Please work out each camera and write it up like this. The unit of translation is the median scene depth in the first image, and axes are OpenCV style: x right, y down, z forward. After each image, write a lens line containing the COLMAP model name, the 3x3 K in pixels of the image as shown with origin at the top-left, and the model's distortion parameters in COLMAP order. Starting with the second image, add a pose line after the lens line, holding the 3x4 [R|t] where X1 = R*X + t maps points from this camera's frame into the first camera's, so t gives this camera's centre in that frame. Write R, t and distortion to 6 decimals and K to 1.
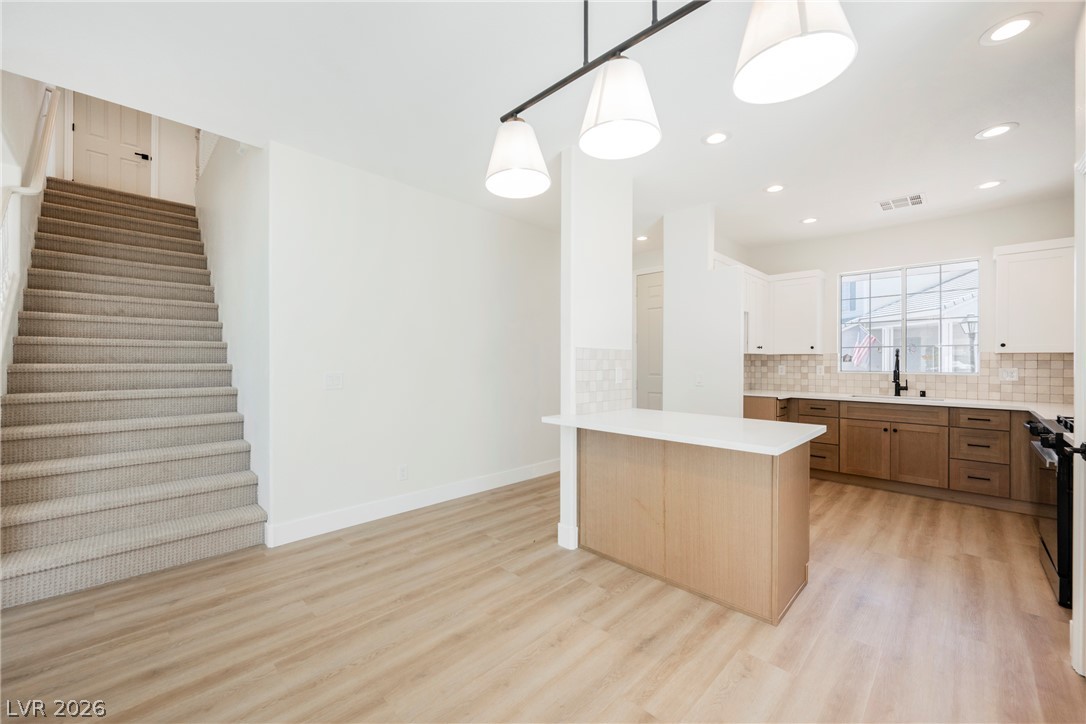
lens RADIAL K [[430.8, 0, 544.7], [0, 430.8, 362.1], [0, 0, 1]] dist [0.000419, 0.000052]
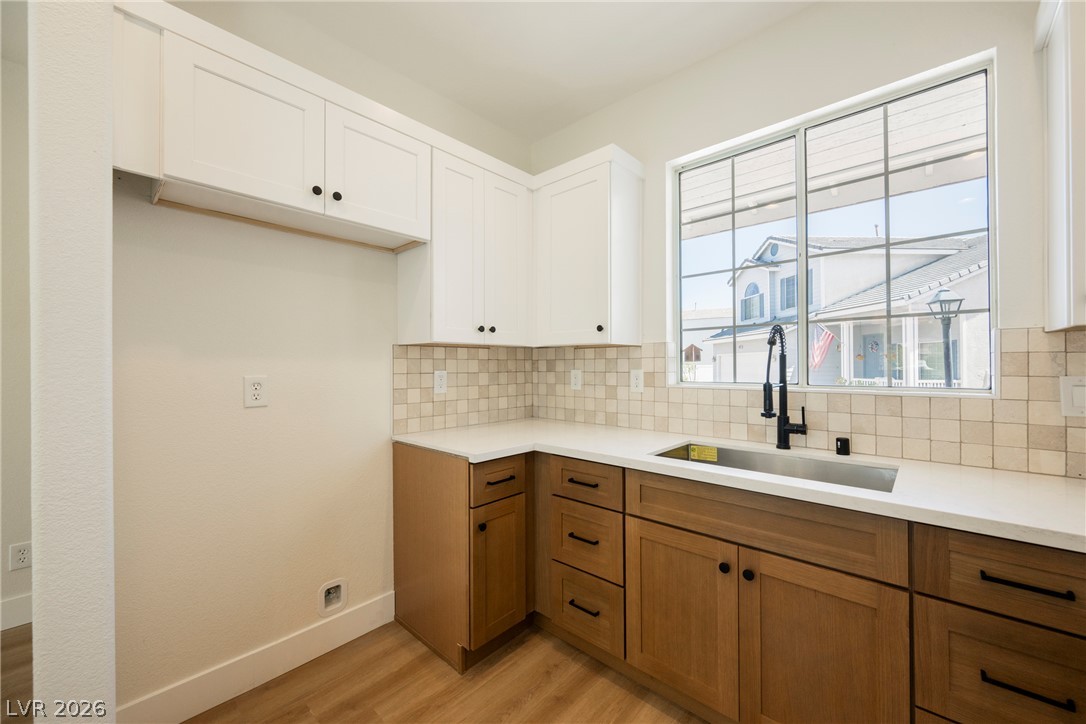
lens RADIAL K [[422.4, 0, 548.9], [0, 422.4, 362.6], [0, 0, 1]] dist [0.000311, 0.000038]
pose [[0.999187, -0.007588, 0.039587, 0.645911], [0.007796, 0.999957, -0.005107, 0.002031], [-0.039546, 0.005412, 0.999203, 0.683923]]
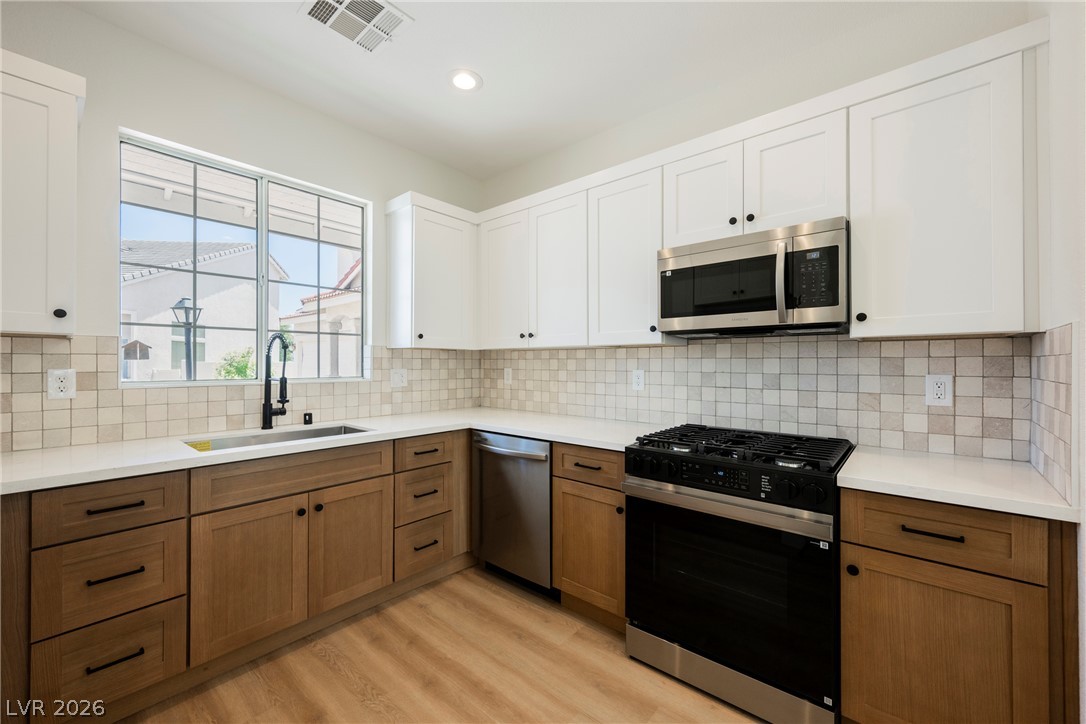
lens RADIAL K [[430.8, 0, 544.7], [0, 430.8, 362.1], [0, 0, 1]] dist [0.000419, 0.000052]
pose [[-0.069916, -0.001041, 0.997552, 0.329062], [-0.002773, 0.999996, 0.000849, 0.000773], [-0.997549, -0.002707, -0.069918, 0.780335]]
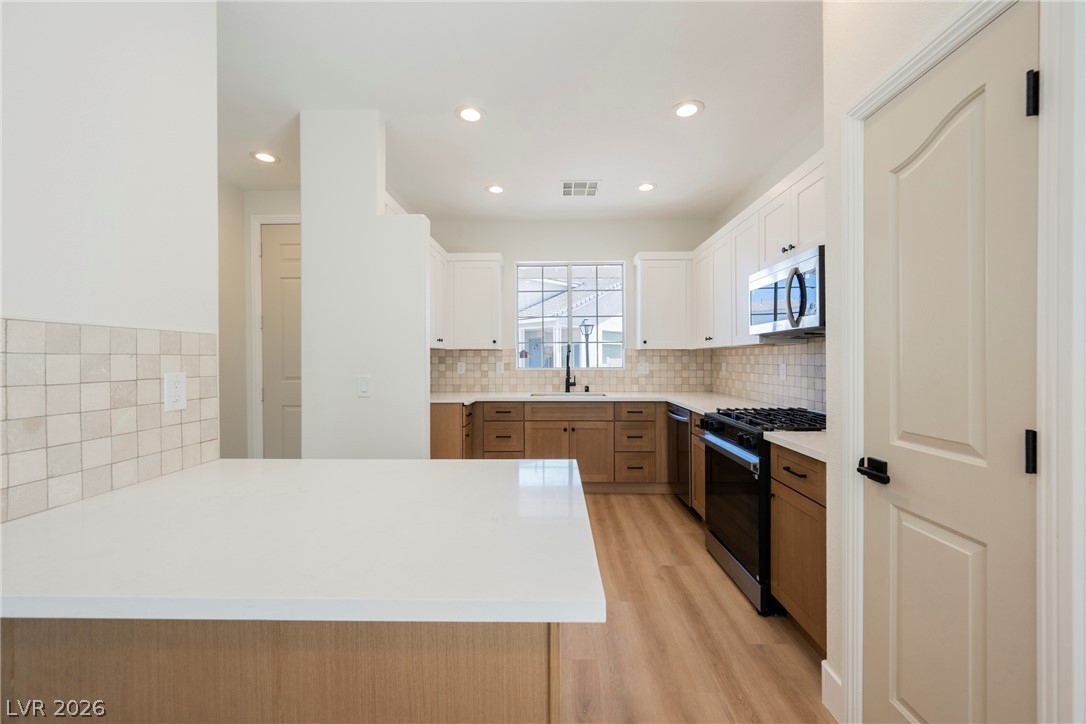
lens RADIAL K [[430.8, 0, 544.7], [0, 430.8, 362.1], [0, 0, 1]] dist [0.000419, 0.000052]
pose [[0.730693, -0.010585, 0.682624, 0.115464], [0.005762, 0.999940, 0.009338, -0.000078], [-0.682681, -0.002890, 0.730710, 0.341524]]
